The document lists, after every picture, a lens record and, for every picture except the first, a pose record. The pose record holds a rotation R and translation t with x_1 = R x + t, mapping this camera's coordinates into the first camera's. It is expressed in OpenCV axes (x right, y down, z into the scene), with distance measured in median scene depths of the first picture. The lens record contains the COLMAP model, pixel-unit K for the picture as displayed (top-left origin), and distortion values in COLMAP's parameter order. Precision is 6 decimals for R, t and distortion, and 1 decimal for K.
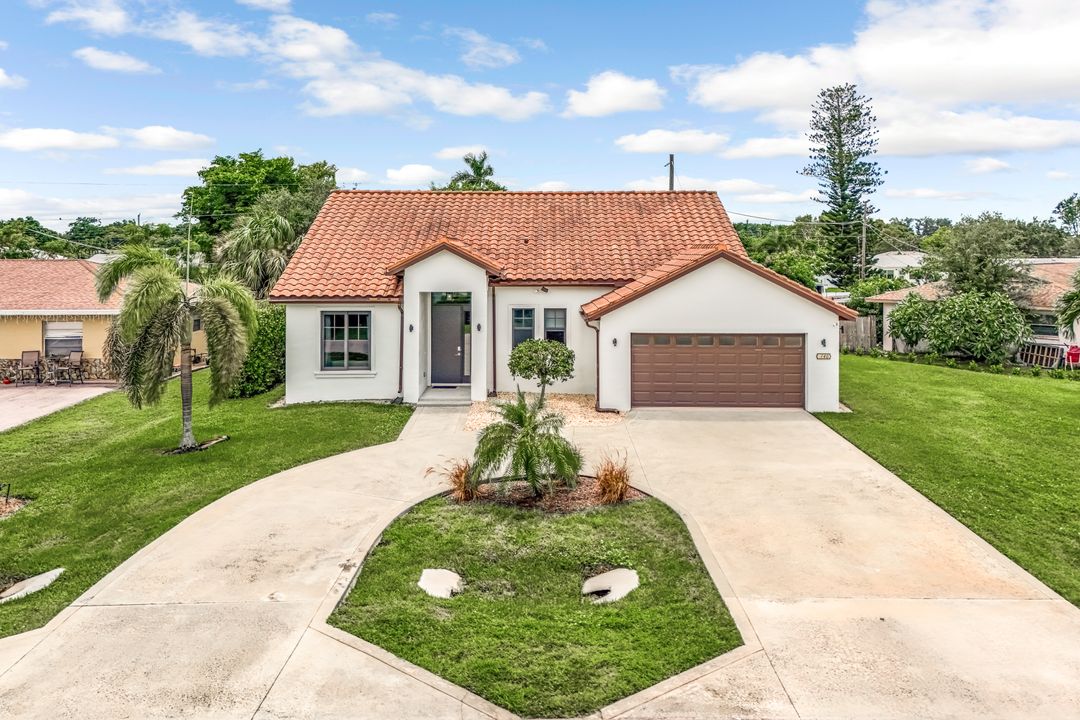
lens RADIAL K [[773.0, 0, 536.1], [0, 773.0, 361.9], [0, 0, 1]] dist [0.032095, -0.014700]
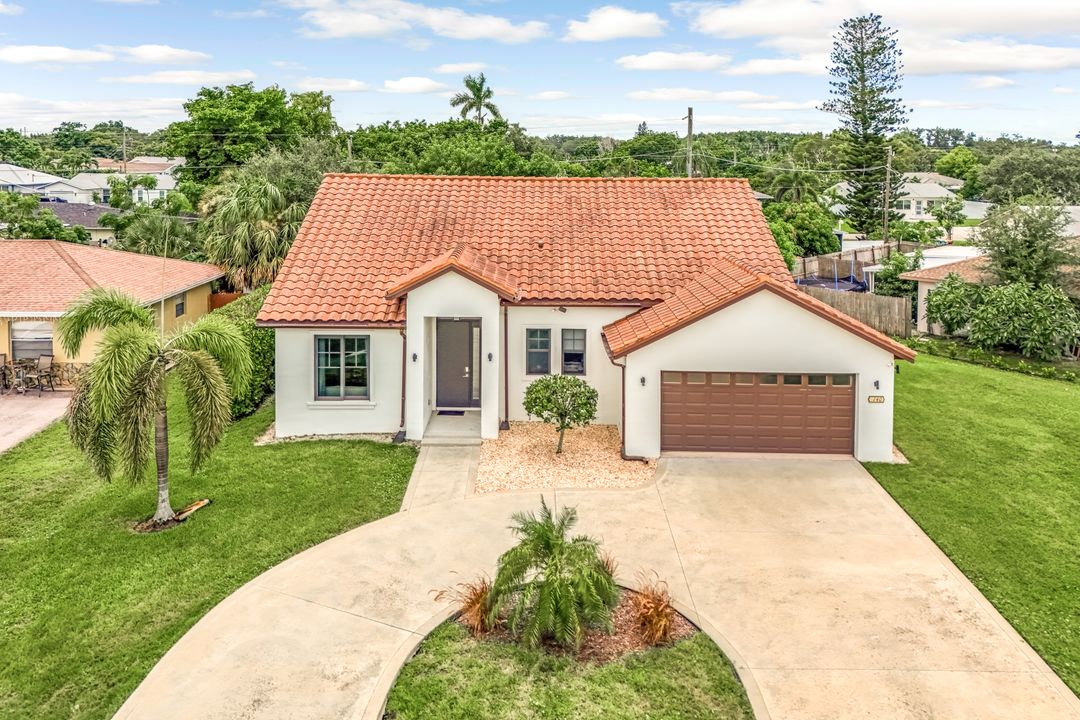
lens RADIAL K [[773.0, 0, 532.1], [0, 773.0, 274.0], [0, 0, 1]] dist [0.032095, -0.014700]
pose [[0.999983, 0.005151, 0.002725, -0.026973], [-0.005254, 0.999225, 0.039011, -0.168025], [-0.002522, -0.039024, 0.999235, 0.101116]]
